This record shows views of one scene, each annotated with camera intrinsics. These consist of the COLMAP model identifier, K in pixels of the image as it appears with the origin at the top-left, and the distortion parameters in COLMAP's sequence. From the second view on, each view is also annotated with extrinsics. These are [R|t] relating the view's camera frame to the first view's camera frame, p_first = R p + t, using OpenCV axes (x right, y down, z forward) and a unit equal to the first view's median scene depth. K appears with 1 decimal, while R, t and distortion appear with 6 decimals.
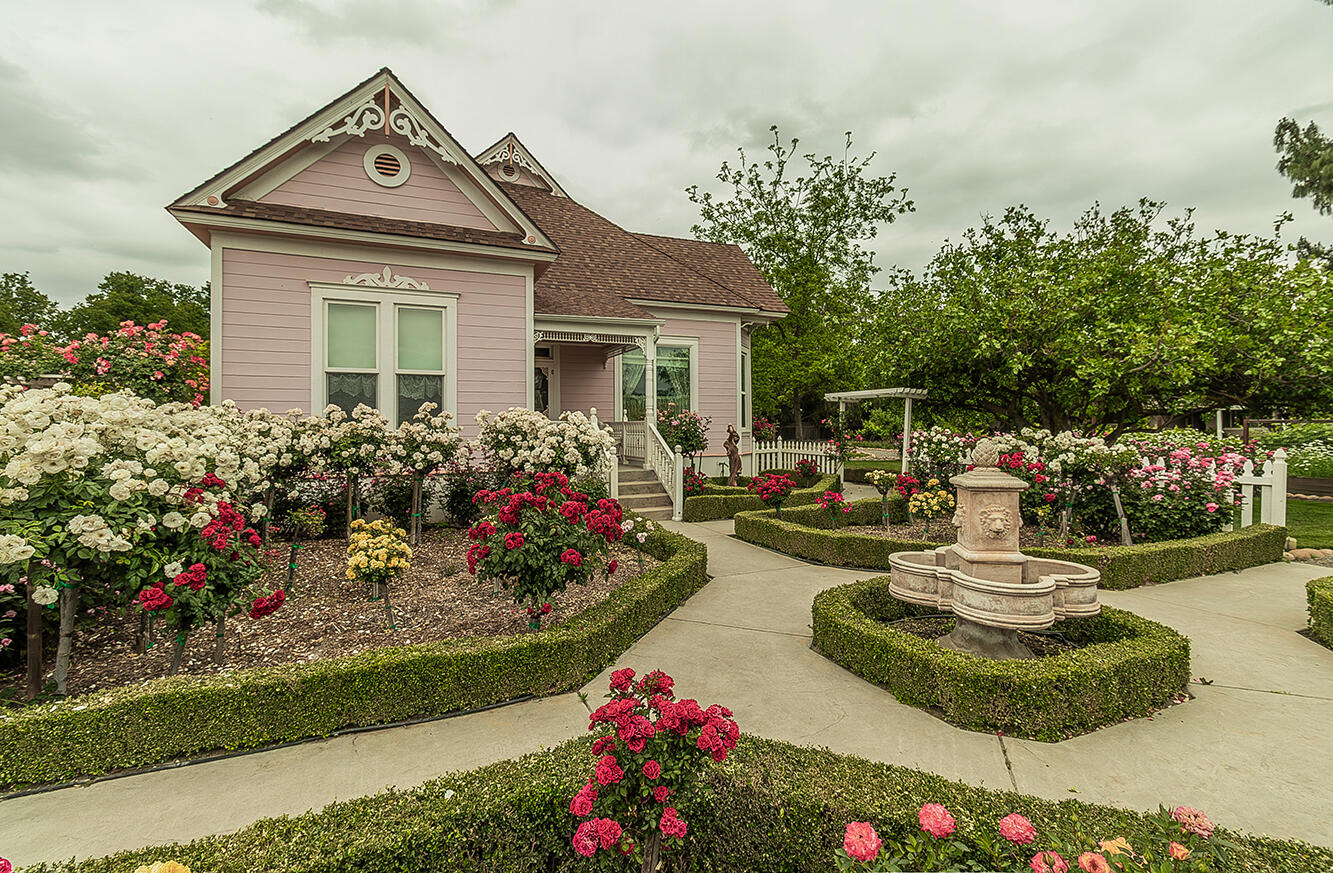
lens RADIAL K [[601.8, 0, 668.6], [0, 601.8, 407.1], [0, 0, 1]] dist [0.017194, 0.000087]
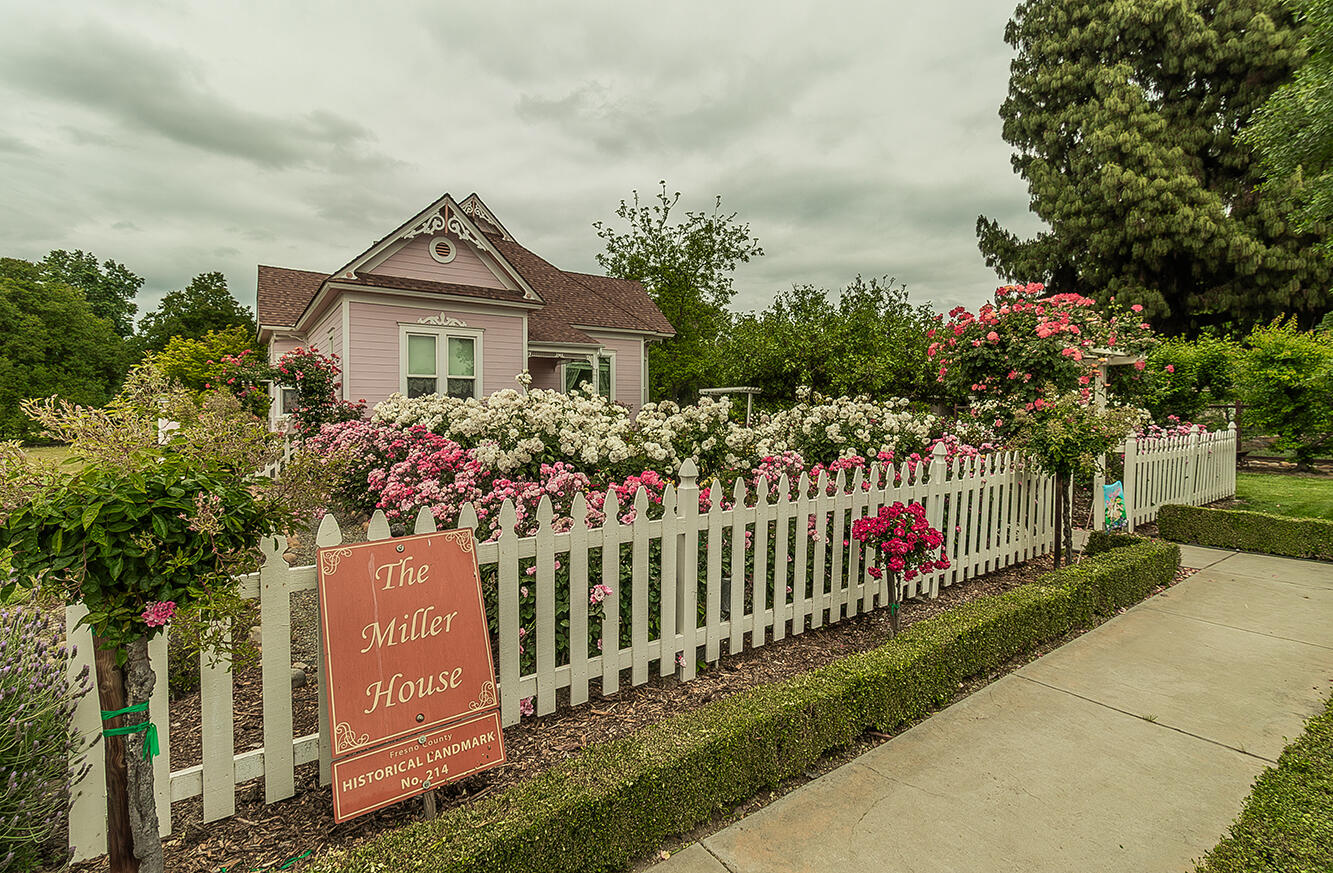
lens RADIAL K [[601.8, 0, 668.6], [0, 601.8, 407.1], [0, 0, 1]] dist [0.017194, 0.000087]
pose [[0.977228, 0.001916, 0.212185, -0.201724], [-0.006321, 0.999778, 0.020082, -0.012446], [-0.212100, -0.020966, 0.977023, -0.675674]]
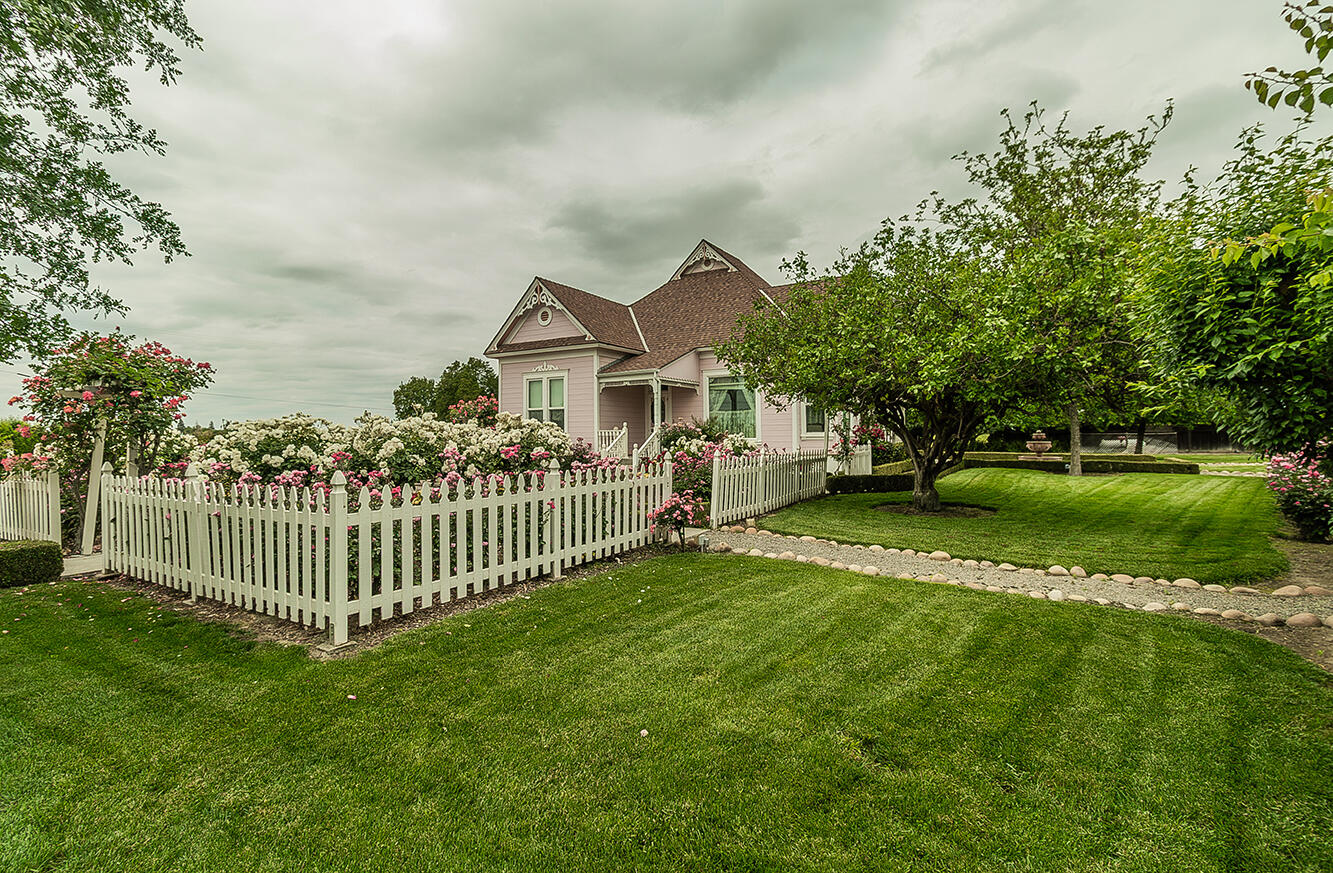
lens RADIAL K [[601.8, 0, 668.6], [0, 601.8, 407.1], [0, 0, 1]] dist [0.017194, 0.000087]
pose [[0.585486, -0.038538, -0.809766, 1.483151], [0.030628, 0.999208, -0.025409, 0.004601], [0.810103, -0.009924, 0.586203, 0.062553]]
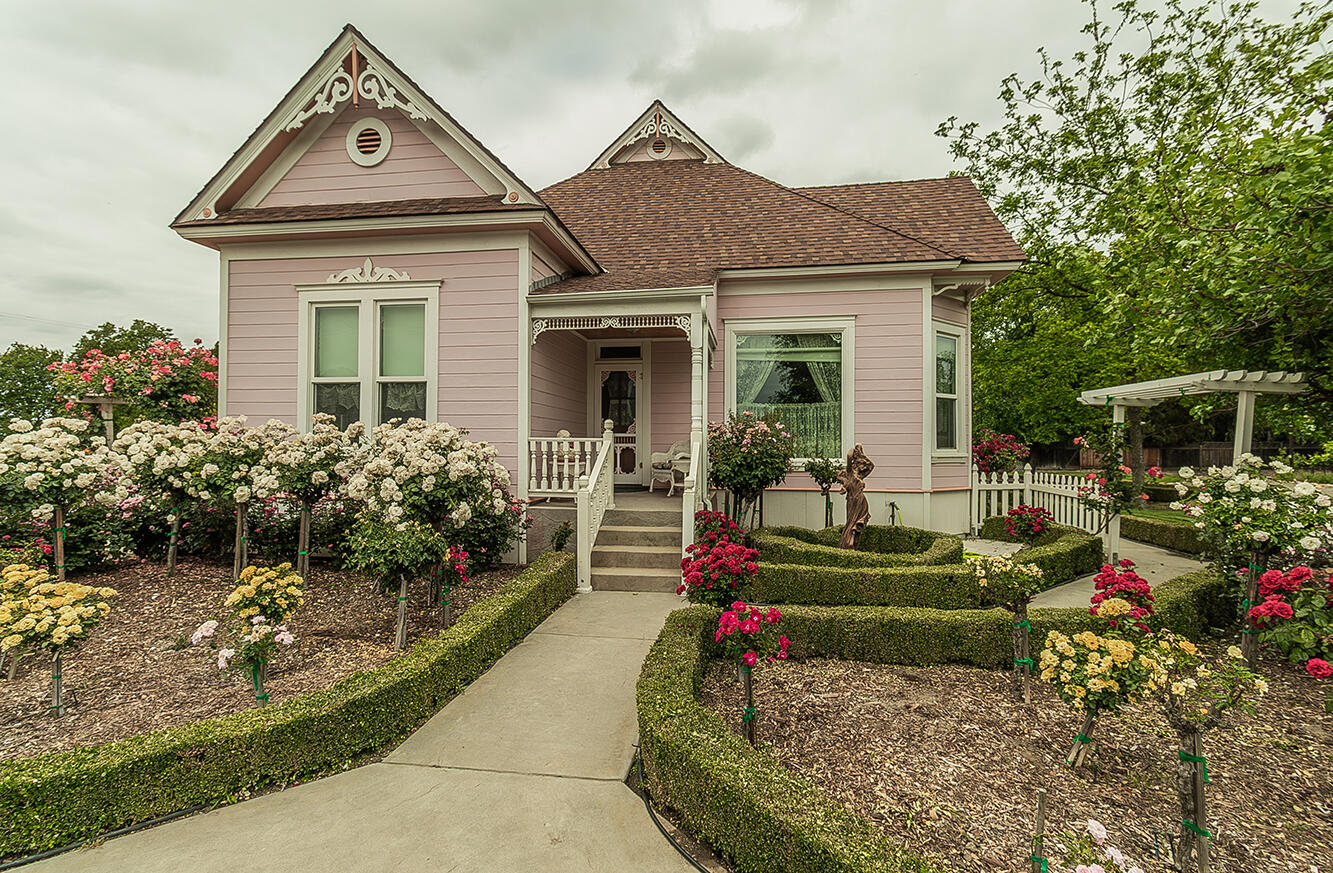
lens RADIAL K [[608.2, 0, 666.7], [0, 608.2, 428.7], [0, 0, 1]] dist [0.015151, -0.000137]
pose [[0.851518, -0.004355, -0.524307, 0.332765], [0.007816, 0.999960, 0.004388, 0.009961], [0.524266, -0.007835, 0.851518, 0.444283]]
